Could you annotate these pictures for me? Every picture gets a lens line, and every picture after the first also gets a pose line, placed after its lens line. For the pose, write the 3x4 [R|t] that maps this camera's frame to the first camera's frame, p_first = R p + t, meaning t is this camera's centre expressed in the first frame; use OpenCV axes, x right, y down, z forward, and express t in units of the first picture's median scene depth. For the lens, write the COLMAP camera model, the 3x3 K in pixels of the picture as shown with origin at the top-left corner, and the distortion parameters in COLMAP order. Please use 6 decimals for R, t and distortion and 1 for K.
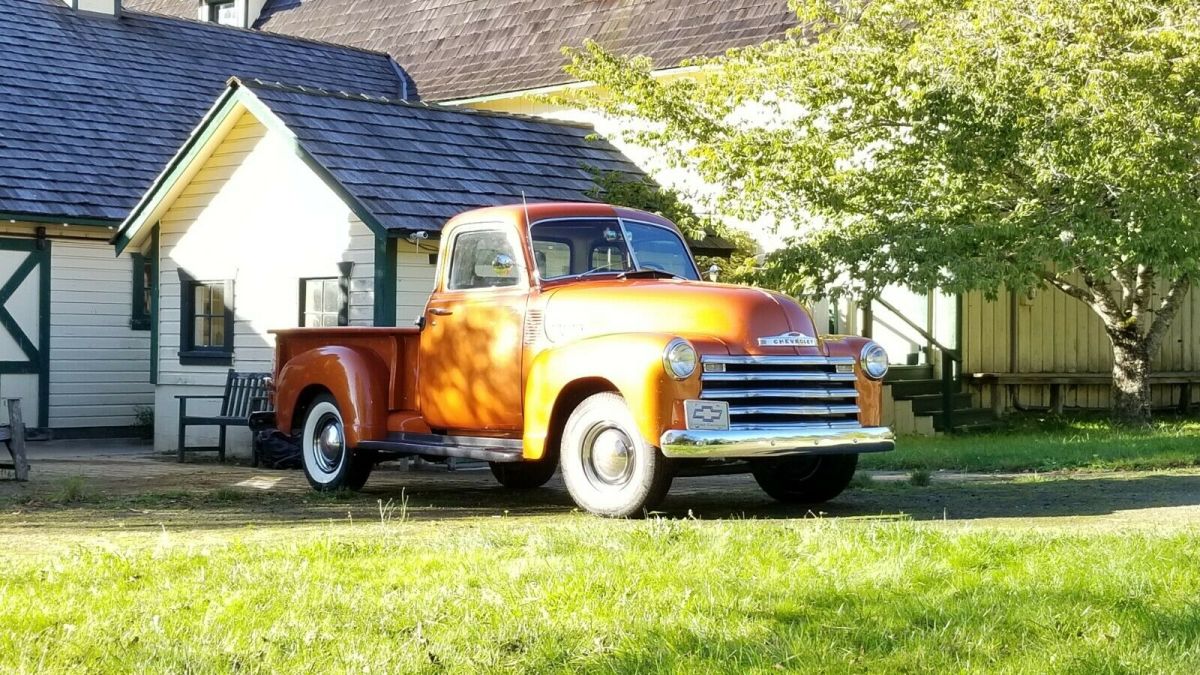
lens RADIAL K [[1958.6, 0, 600.0], [0, 1958.6, 337.5], [0, 0, 1]] dist [0.154725, -0.000081]
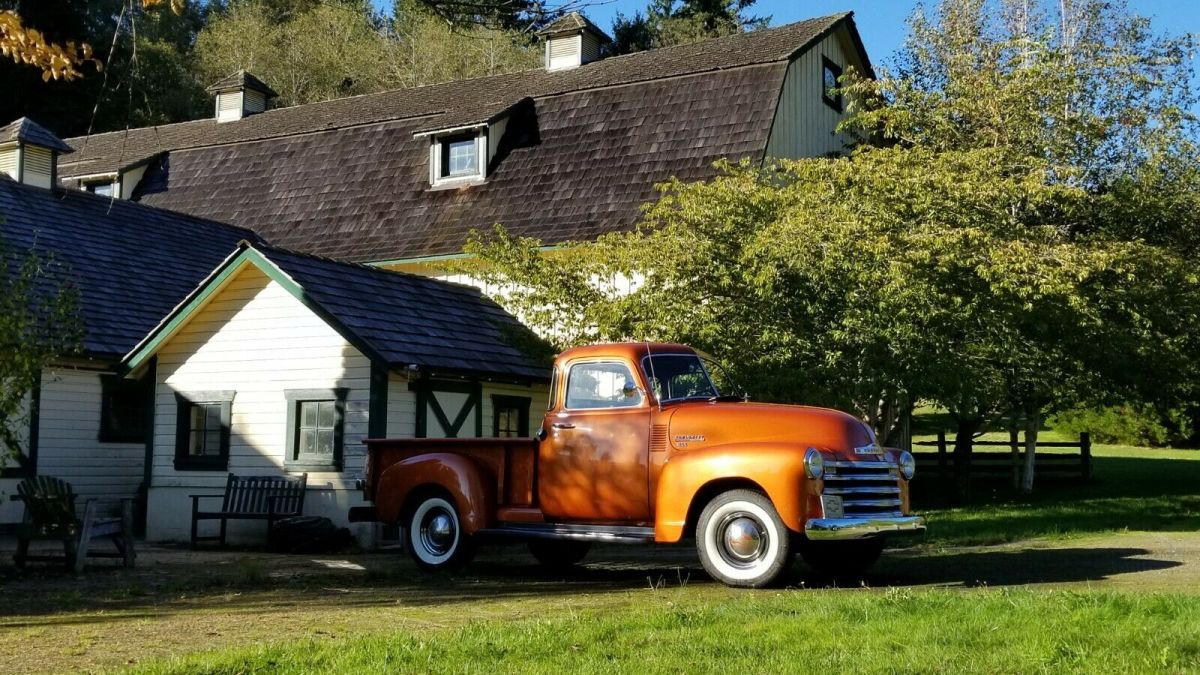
lens RADIAL K [[1401.2, 0, 600.2], [0, 1401.2, 363.8], [0, 0, 1]] dist [0.131456, -0.026140]
pose [[0.967456, 0.019884, 0.252258, -0.188884], [-0.004016, 0.997989, -0.063264, 0.002648], [-0.253008, 0.060193, 0.965590, 0.076033]]
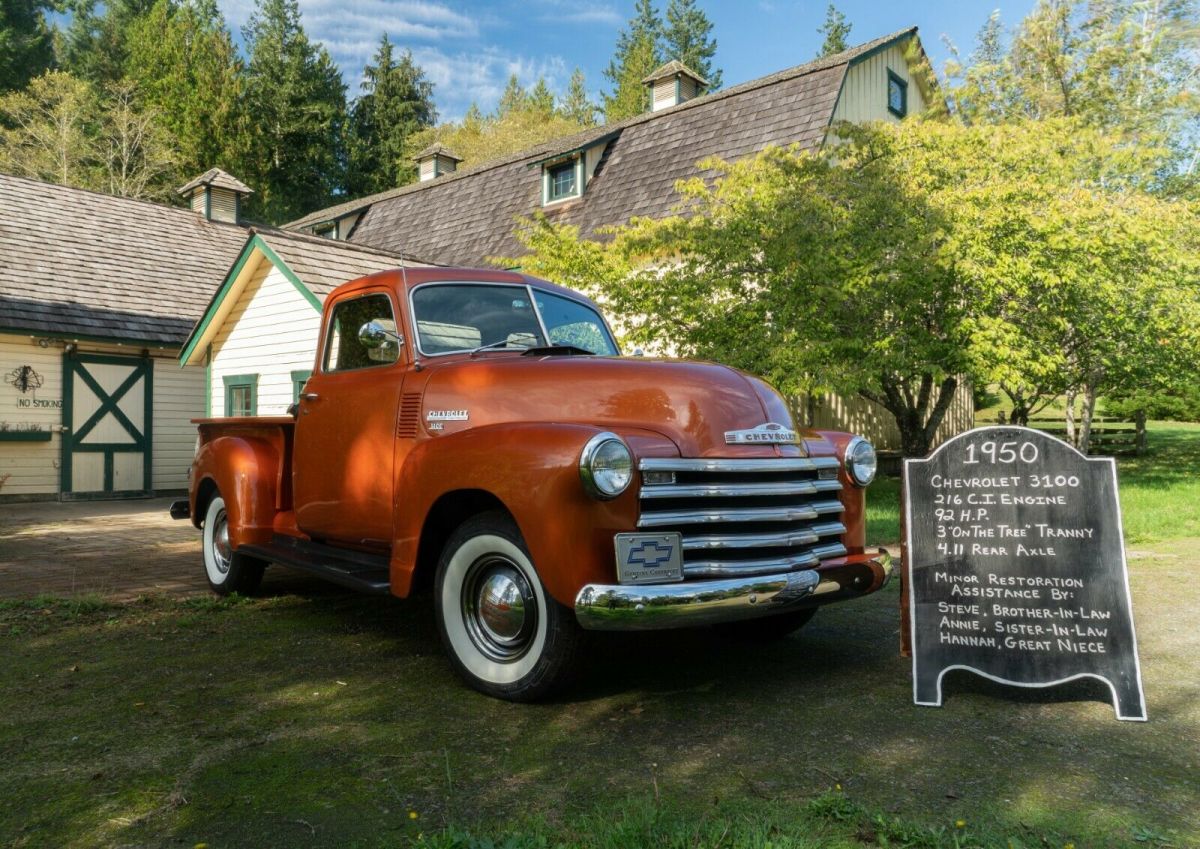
lens RADIAL K [[876.0, 0, 567.2], [0, 876.0, 425.8], [0, 0, 1]] dist [-0.004302, 0.000281]
pose [[0.999903, 0.002487, 0.013697, 0.014137], [-0.002463, 0.999995, -0.001715, -0.000593], [-0.013701, 0.001681, 0.999905, 0.413599]]
